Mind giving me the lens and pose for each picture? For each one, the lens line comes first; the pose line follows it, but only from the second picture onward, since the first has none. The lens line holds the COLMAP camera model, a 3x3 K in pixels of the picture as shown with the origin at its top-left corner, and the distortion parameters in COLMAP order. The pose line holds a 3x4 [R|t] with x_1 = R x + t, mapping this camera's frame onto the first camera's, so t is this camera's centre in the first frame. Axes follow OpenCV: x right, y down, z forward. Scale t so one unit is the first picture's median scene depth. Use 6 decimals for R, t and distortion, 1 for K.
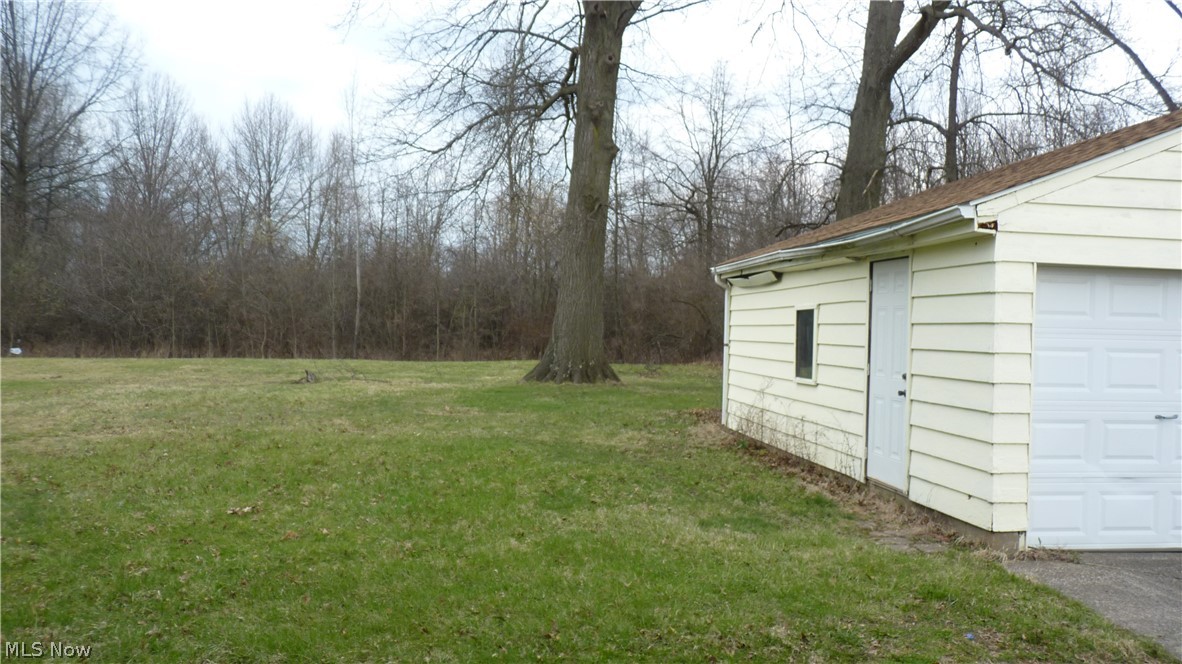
lens RADIAL K [[984.6, 0, 591.0], [0, 984.6, 332.0], [0, 0, 1]] dist [-0.005071, -0.008086]
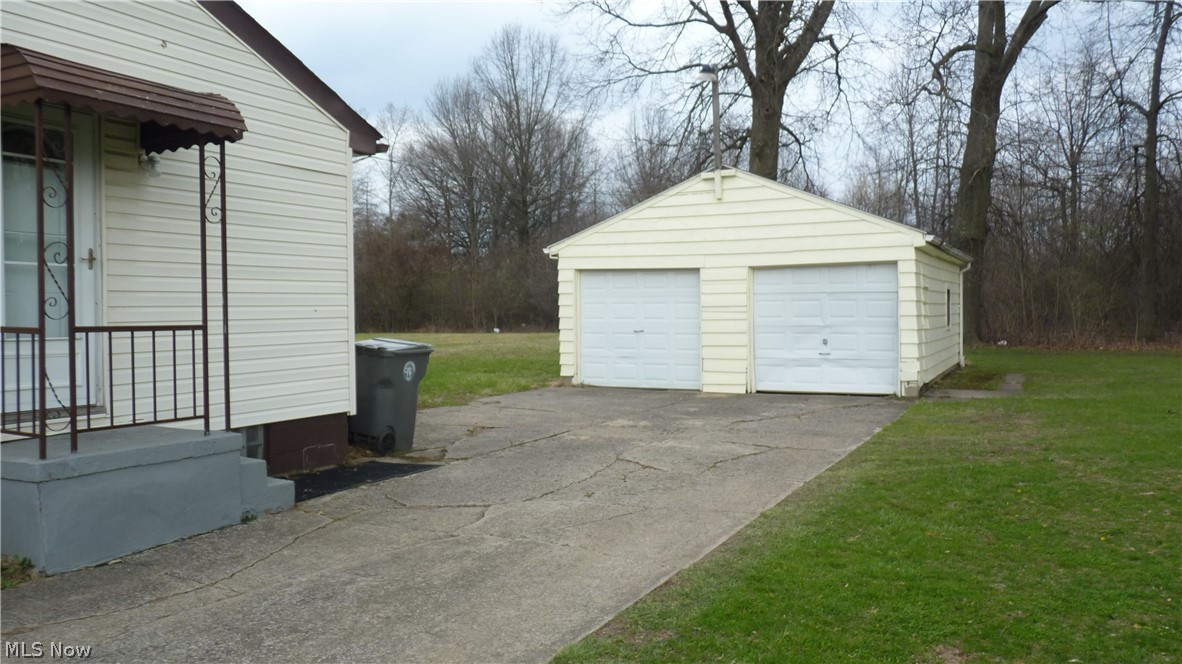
lens RADIAL K [[984.6, 0, 591.0], [0, 984.6, 332.0], [0, 0, 1]] dist [-0.005071, -0.008086]
pose [[0.845932, -0.017207, -0.533013, 1.753657], [0.025361, 0.999647, 0.007979, 0.067834], [0.532687, -0.020267, 0.846070, -1.058263]]
